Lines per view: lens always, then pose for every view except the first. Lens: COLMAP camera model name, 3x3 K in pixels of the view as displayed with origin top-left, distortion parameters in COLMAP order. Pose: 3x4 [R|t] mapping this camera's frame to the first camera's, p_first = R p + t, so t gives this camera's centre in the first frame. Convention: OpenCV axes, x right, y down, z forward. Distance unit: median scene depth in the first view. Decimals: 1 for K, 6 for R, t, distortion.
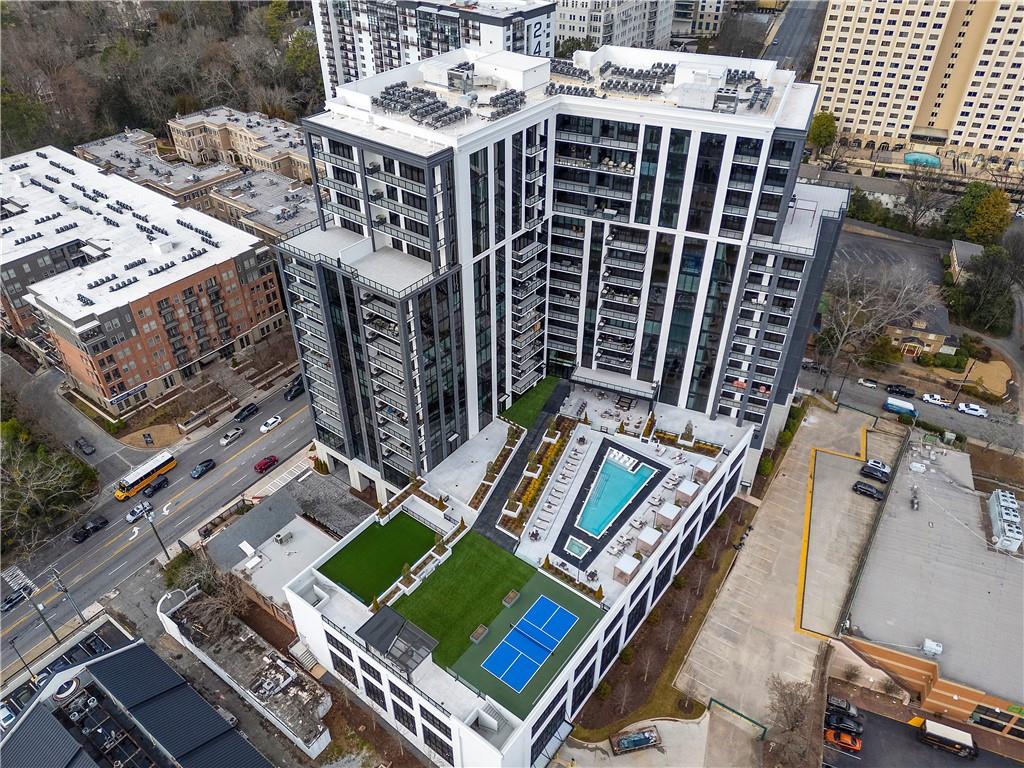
lens RADIAL K [[752.4, 0, 514.4], [0, 752.4, 394.8], [0, 0, 1]] dist [0.056457, -0.001028]
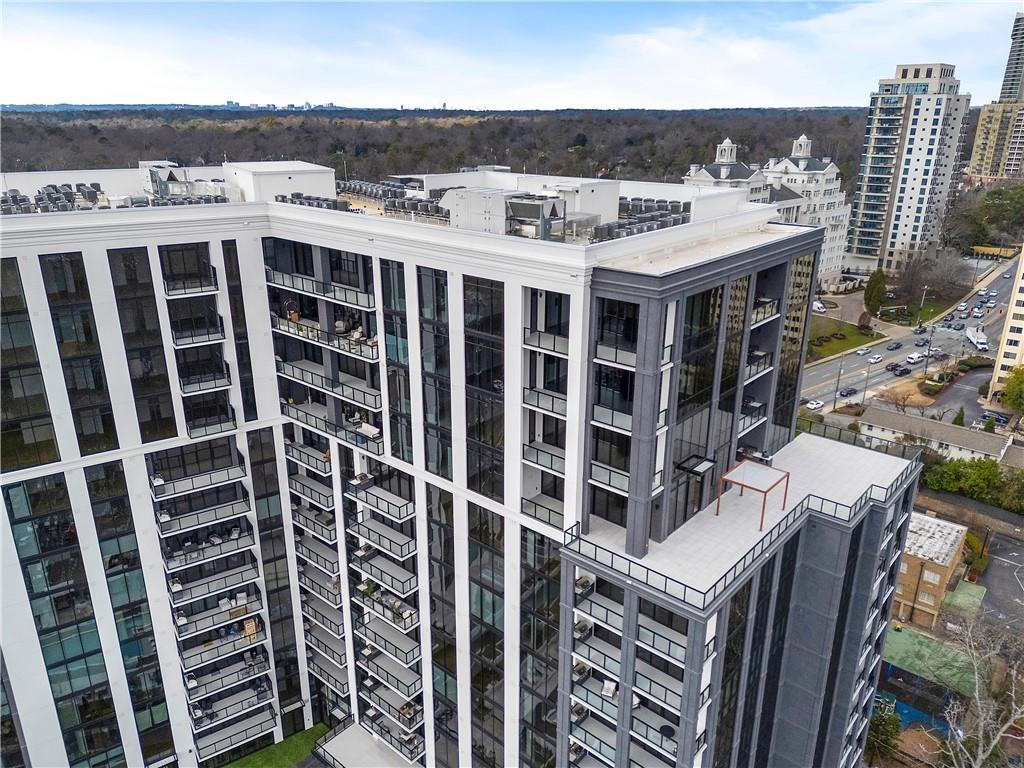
lens RADIAL K [[755.8, 0, 512.0], [0, 755.8, 384.0], [0, 0, 1]] dist [0.046856, -0.002212]
pose [[0.948573, 0.107879, -0.297609, 0.378064], [-0.193928, 0.941105, -0.276972, -0.154398], [0.250202, 0.320443, 0.913627, 0.570891]]
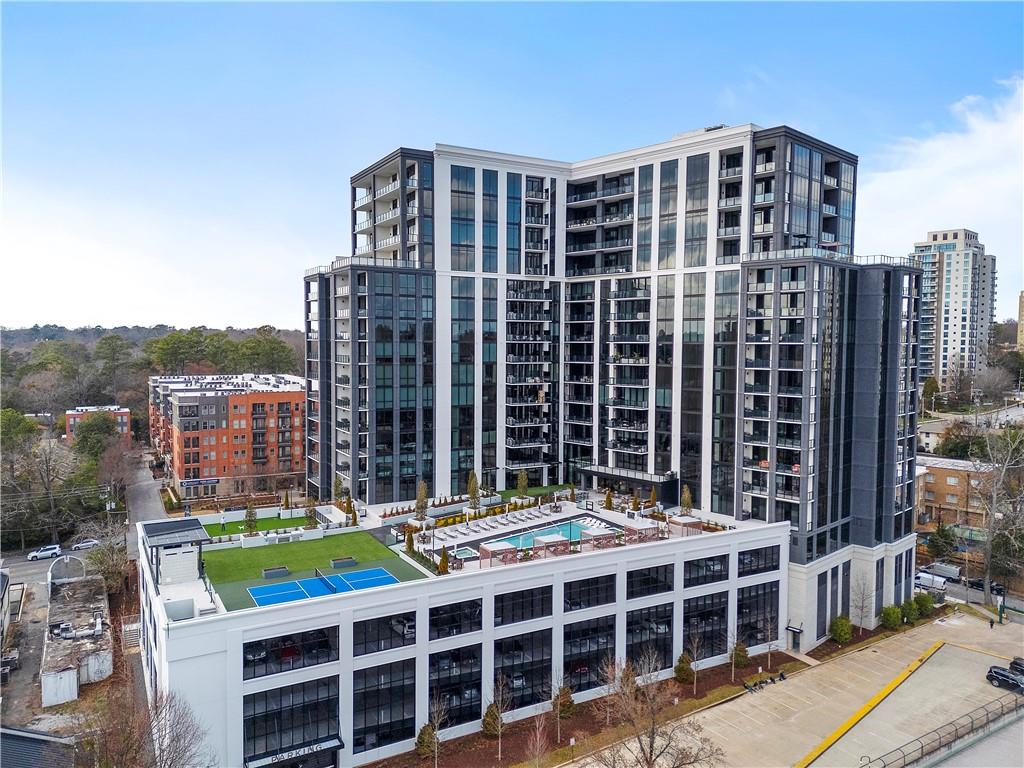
lens RADIAL K [[752.4, 0, 514.4], [0, 752.4, 394.8], [0, 0, 1]] dist [0.056457, -0.001028]
pose [[0.920240, 0.031738, -0.390064, 0.397668], [-0.242579, 0.828396, -0.504891, 0.420619], [0.307104, 0.559243, 0.770023, 0.318116]]
